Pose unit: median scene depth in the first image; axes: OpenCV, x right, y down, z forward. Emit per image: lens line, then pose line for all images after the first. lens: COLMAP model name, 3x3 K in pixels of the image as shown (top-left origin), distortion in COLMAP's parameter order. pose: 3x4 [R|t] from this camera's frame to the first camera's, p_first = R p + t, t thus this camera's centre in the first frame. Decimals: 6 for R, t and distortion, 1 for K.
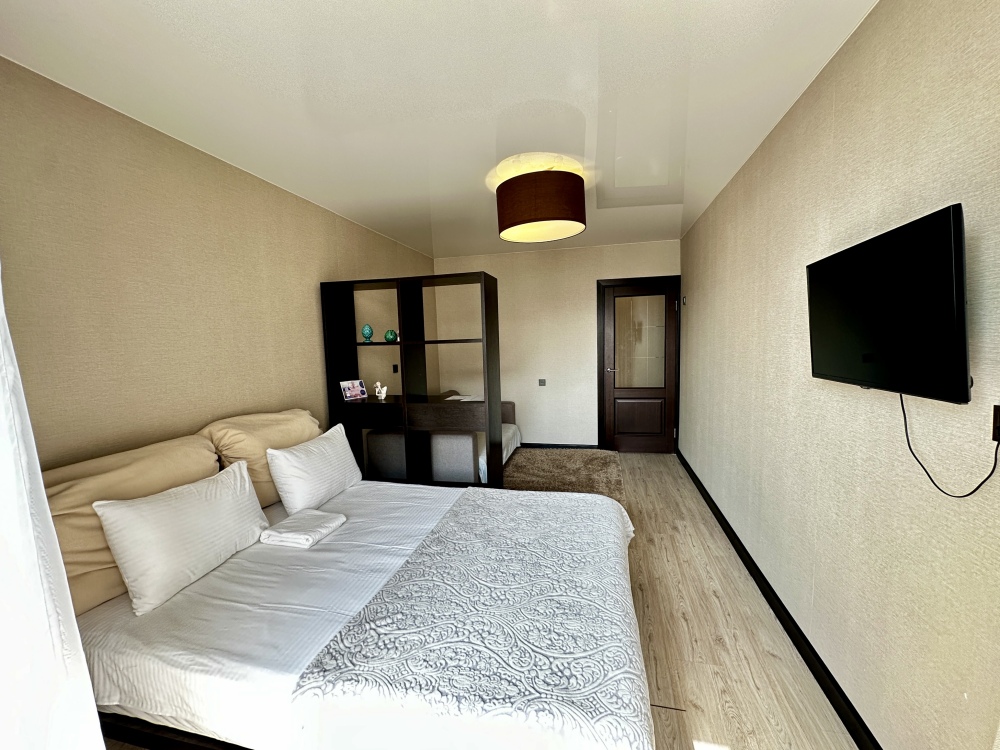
lens RADIAL K [[404.1, 0, 499.8], [0, 404.1, 373.8], [0, 0, 1]] dist [-0.002146, -0.002145]
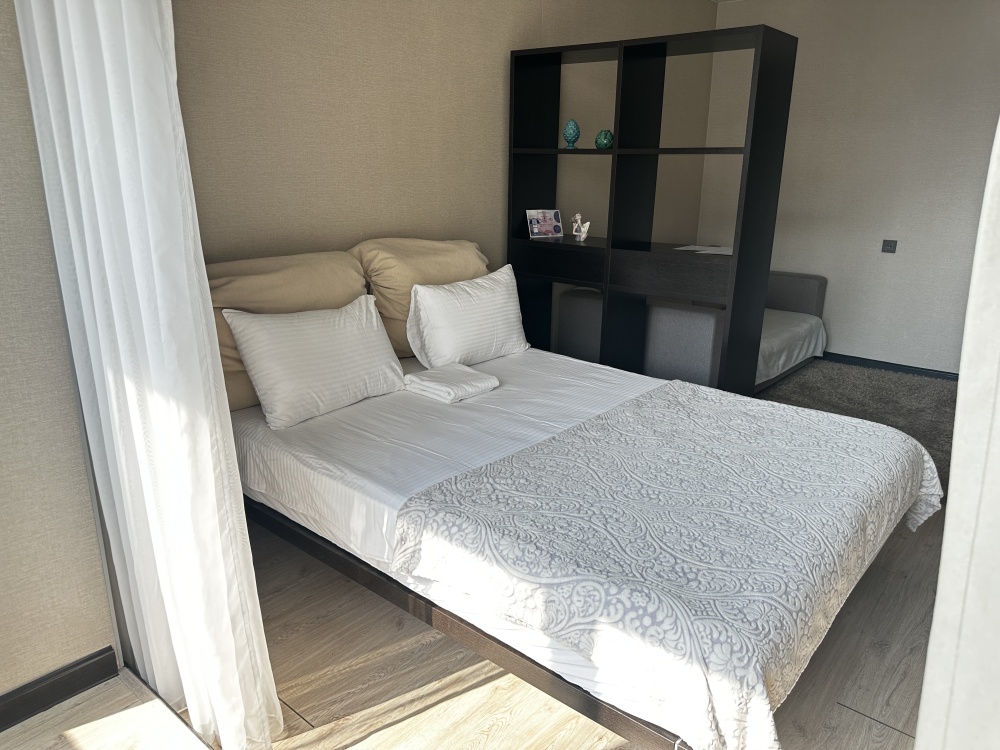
lens RADIAL K [[693.1, 0, 510.4], [0, 693.1, 372.2], [0, 0, 1]] dist [0.053655, -0.016625]
pose [[0.893707, 0.170602, -0.414949, 0.190660], [-0.081477, 0.971218, 0.223824, 0.044539], [0.441190, -0.166224, 0.881885, -0.156105]]
